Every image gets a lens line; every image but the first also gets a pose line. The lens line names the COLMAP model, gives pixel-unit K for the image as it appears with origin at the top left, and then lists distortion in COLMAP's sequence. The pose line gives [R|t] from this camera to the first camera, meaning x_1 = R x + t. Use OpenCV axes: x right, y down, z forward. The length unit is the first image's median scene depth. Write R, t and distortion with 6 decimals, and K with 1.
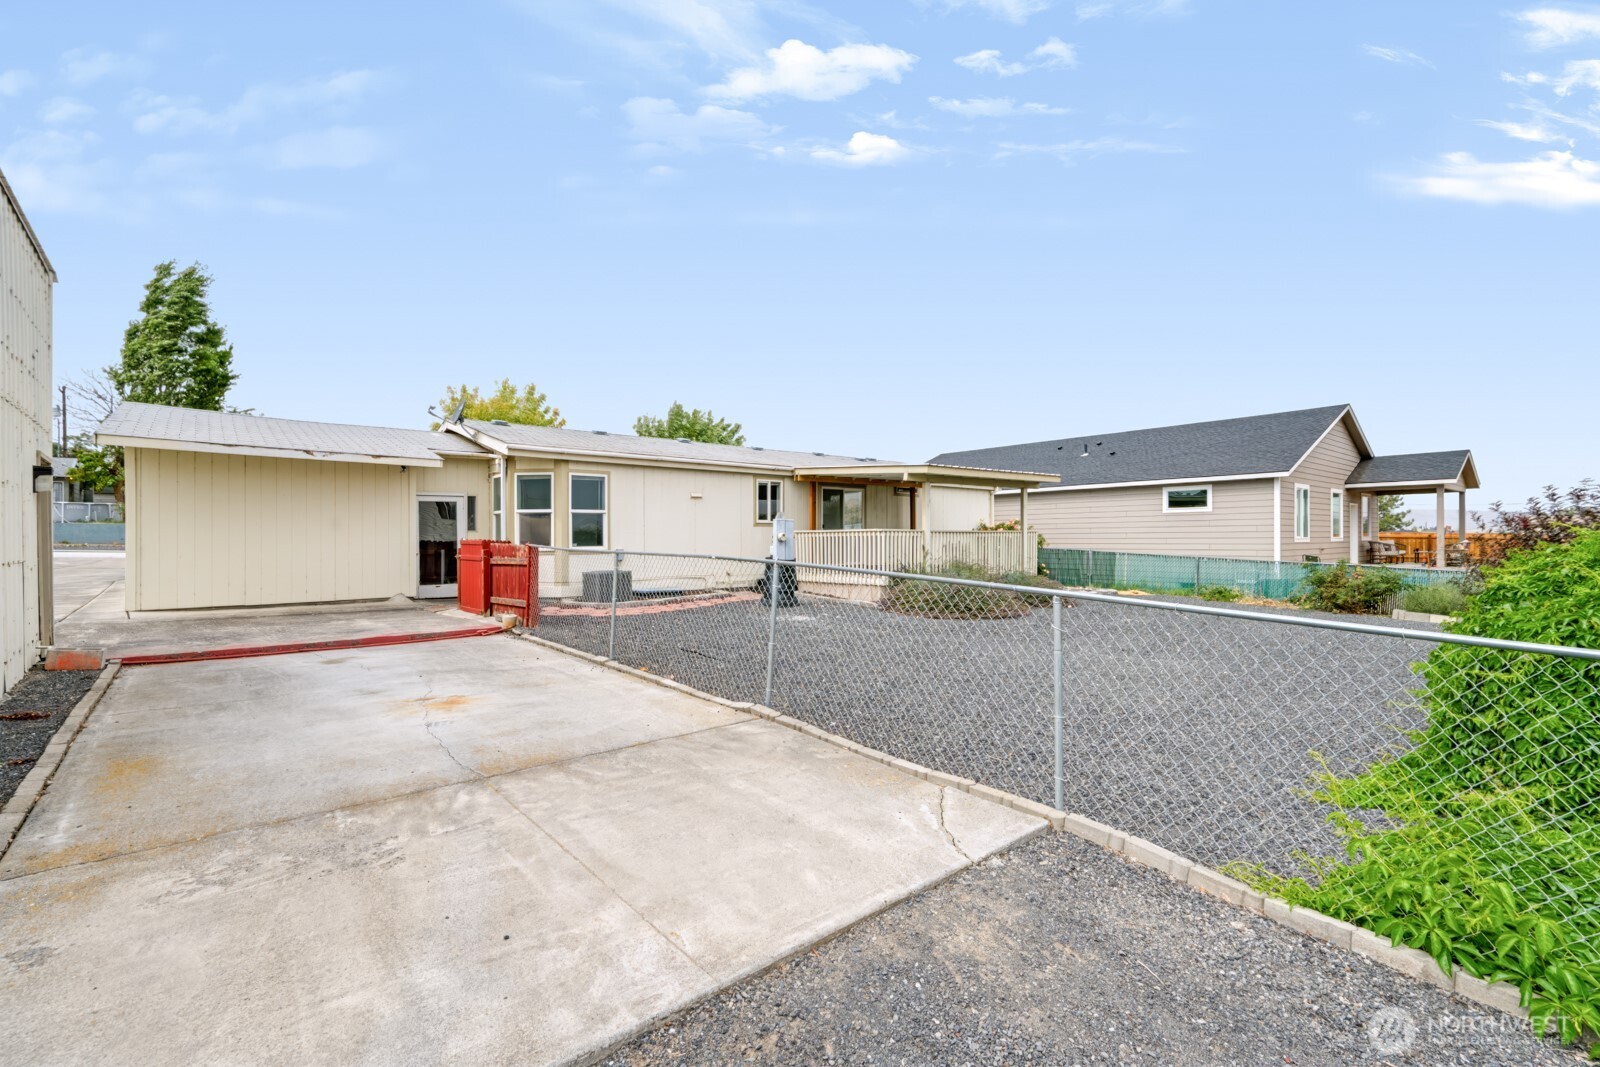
lens RADIAL K [[694.0, 0, 807.2], [0, 694.0, 572.1], [0, 0, 1]] dist [0.001376, 0.000689]
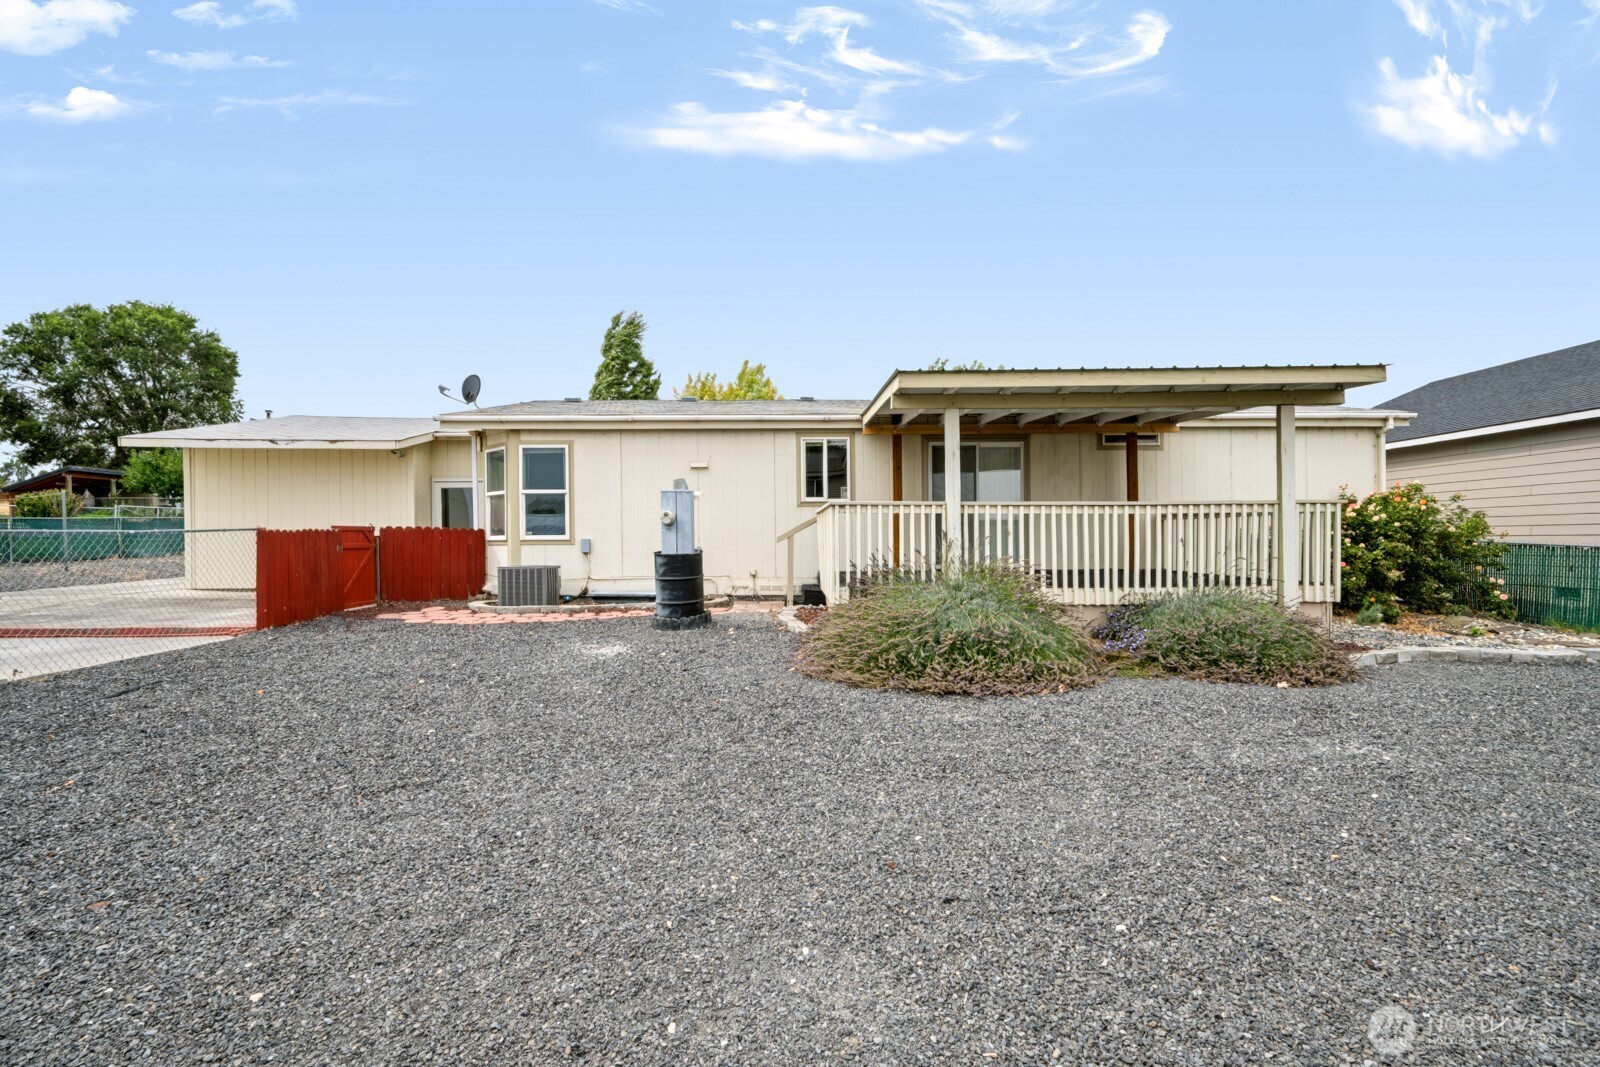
lens RADIAL K [[738.2, 0, 804.5], [0, 738.2, 538.9], [0, 0, 1]] dist [0.002906, 0.000958]
pose [[0.771021, -0.000838, -0.636809, 0.386221], [-0.029032, 0.998913, -0.036465, -0.008365], [0.636147, 0.046603, 0.770159, 0.444749]]
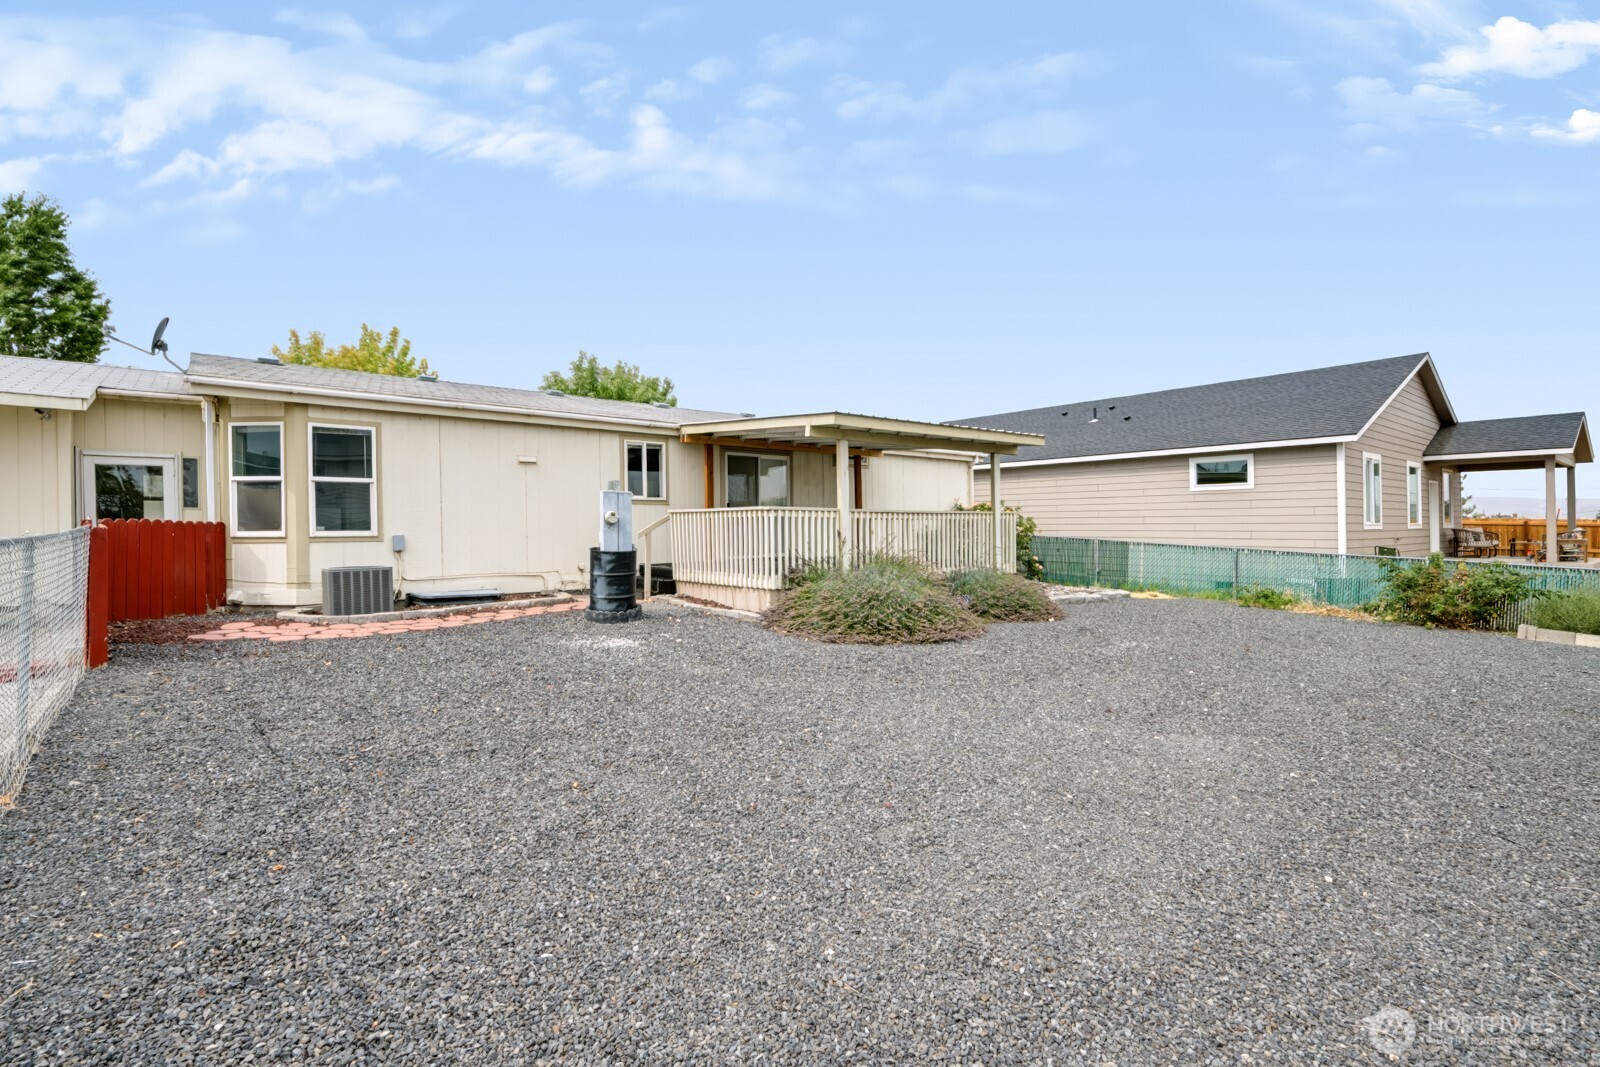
lens RADIAL K [[738.2, 0, 811.8], [0, 738.2, 535.2], [0, 0, 1]] dist [0.002906, 0.000958]
pose [[0.999944, 0.003934, -0.009838, 0.130077], [-0.004273, 0.999392, -0.034605, -0.007747], [0.009696, 0.034645, 0.999353, 0.228959]]
